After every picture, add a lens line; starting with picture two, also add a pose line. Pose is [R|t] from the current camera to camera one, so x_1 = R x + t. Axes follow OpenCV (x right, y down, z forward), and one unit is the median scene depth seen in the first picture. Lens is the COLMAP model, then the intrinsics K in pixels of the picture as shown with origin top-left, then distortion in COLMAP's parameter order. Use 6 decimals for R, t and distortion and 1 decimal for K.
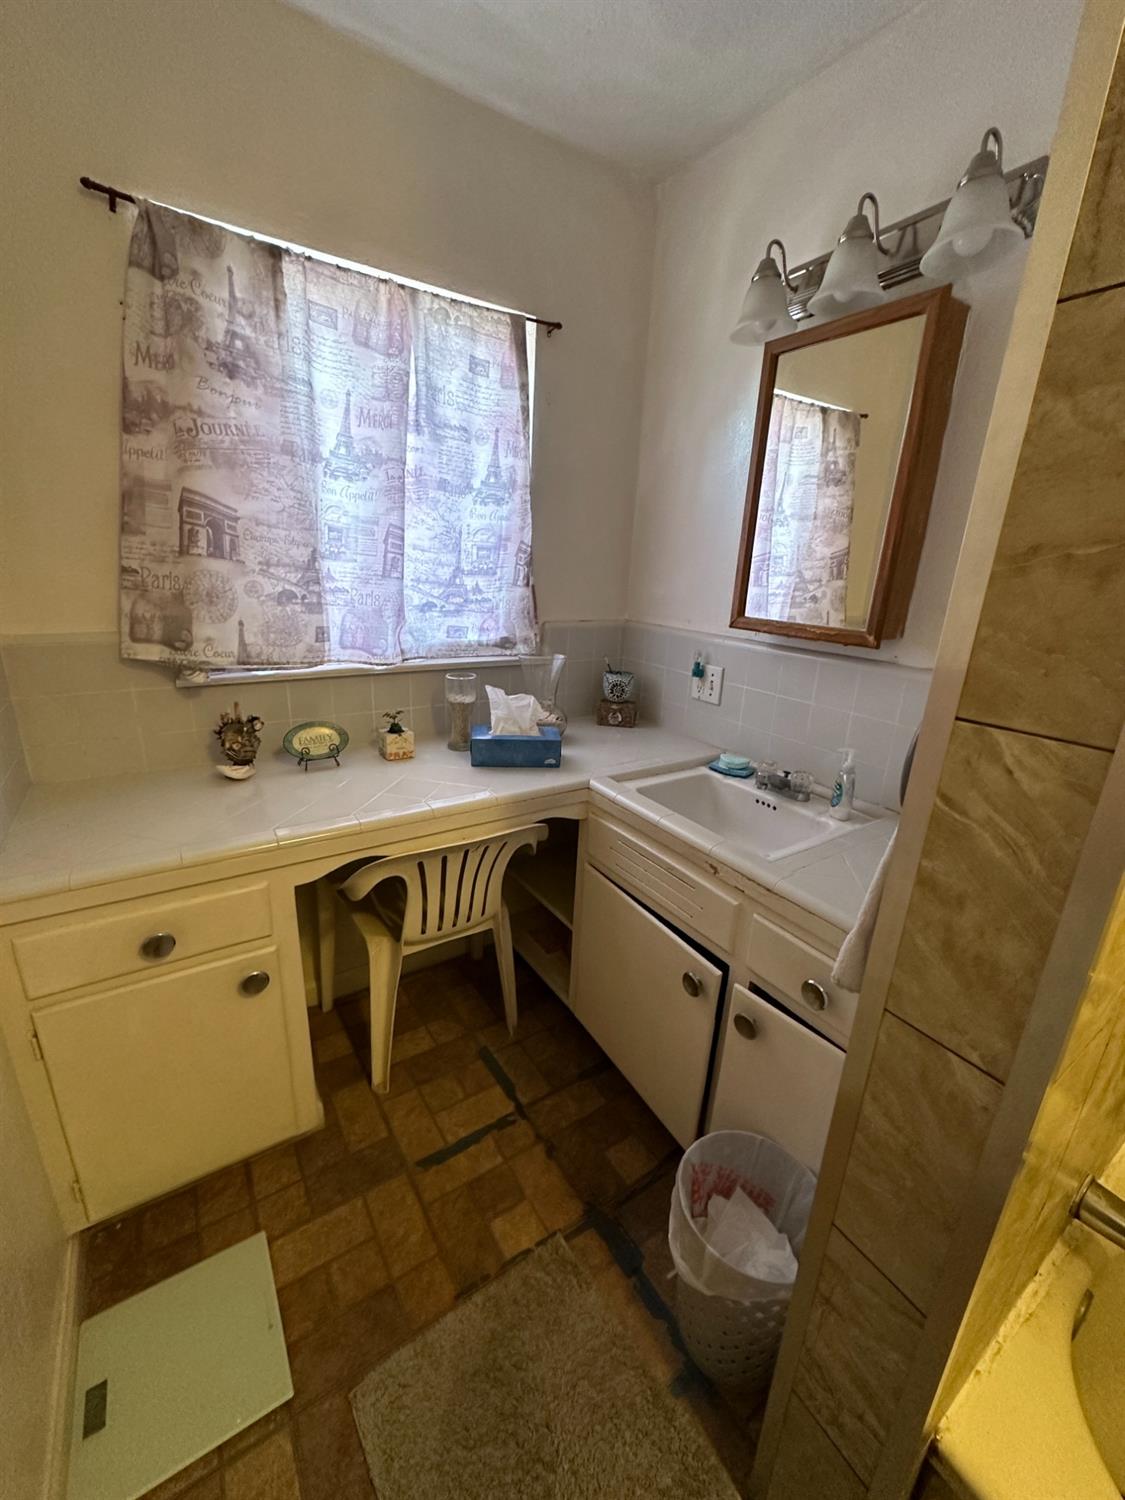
lens RADIAL K [[601.7, 0, 562.5], [0, 601.7, 750.0], [0, 0, 1]] dist [0.000765, -0.003428]
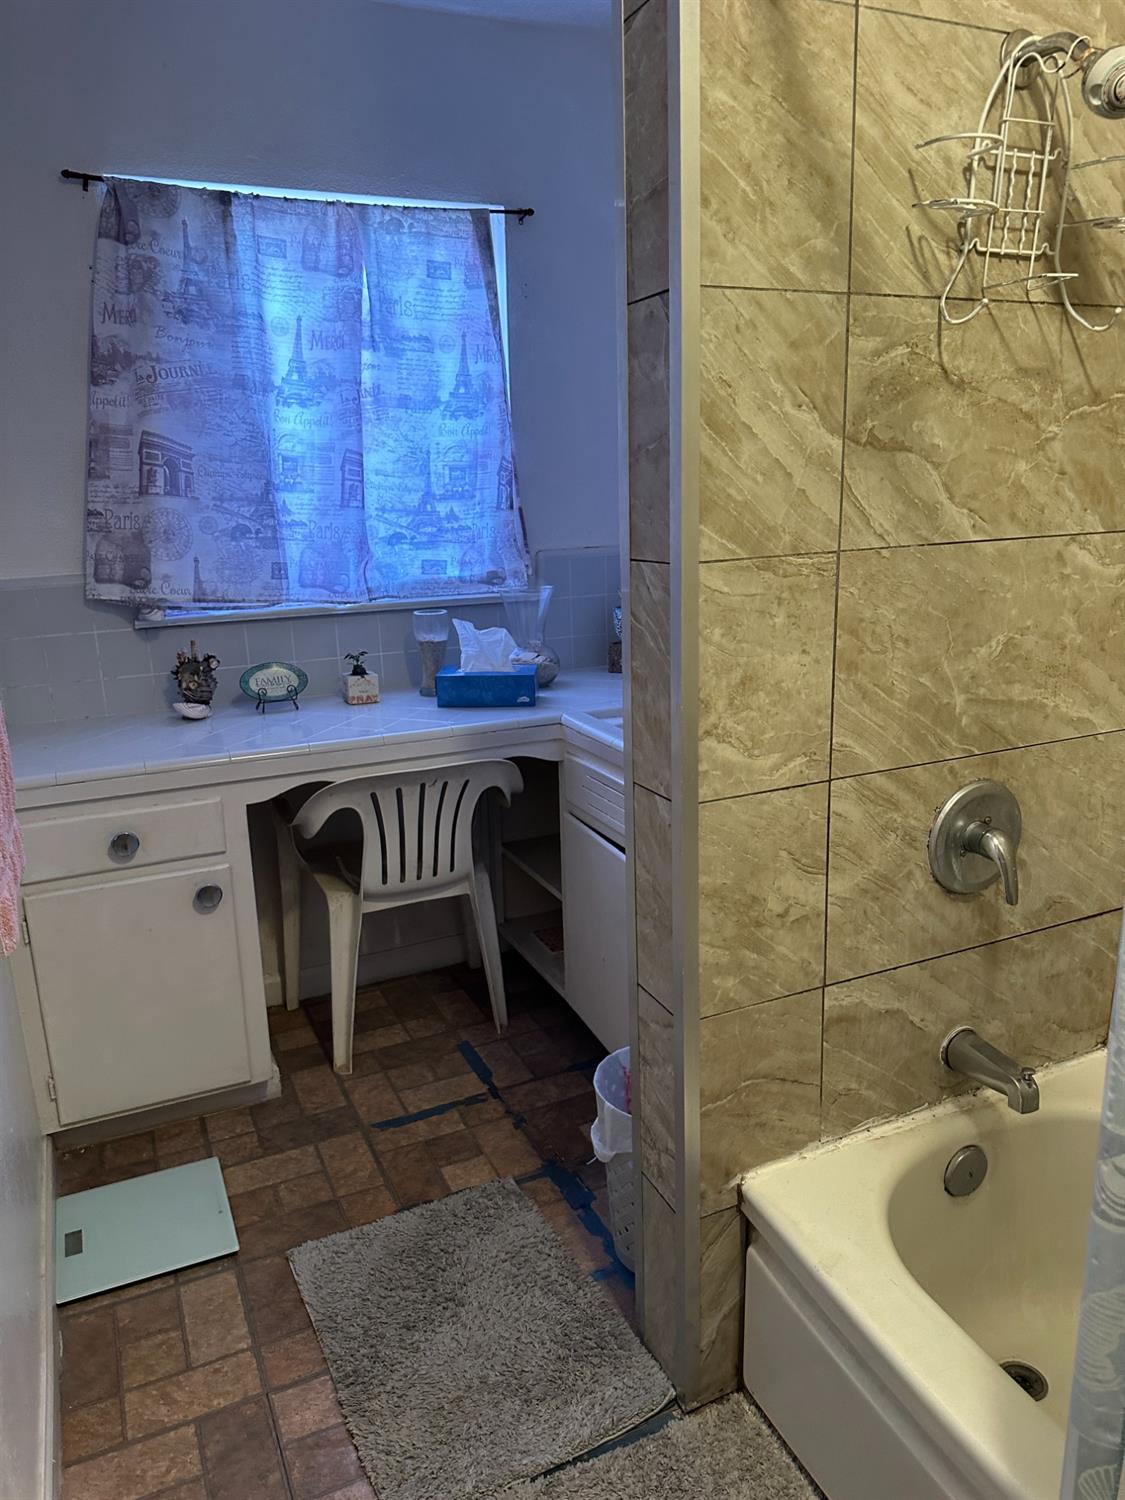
lens RADIAL K [[1048.1, 0, 562.5], [0, 1048.1, 750.0], [0, 0, 1]] dist [0.113325, -0.206953]
pose [[0.986123, -0.030556, -0.163182, 0.326815], [0.021464, 0.998132, -0.057192, 0.208791], [0.164625, 0.052896, 0.984937, -0.589481]]
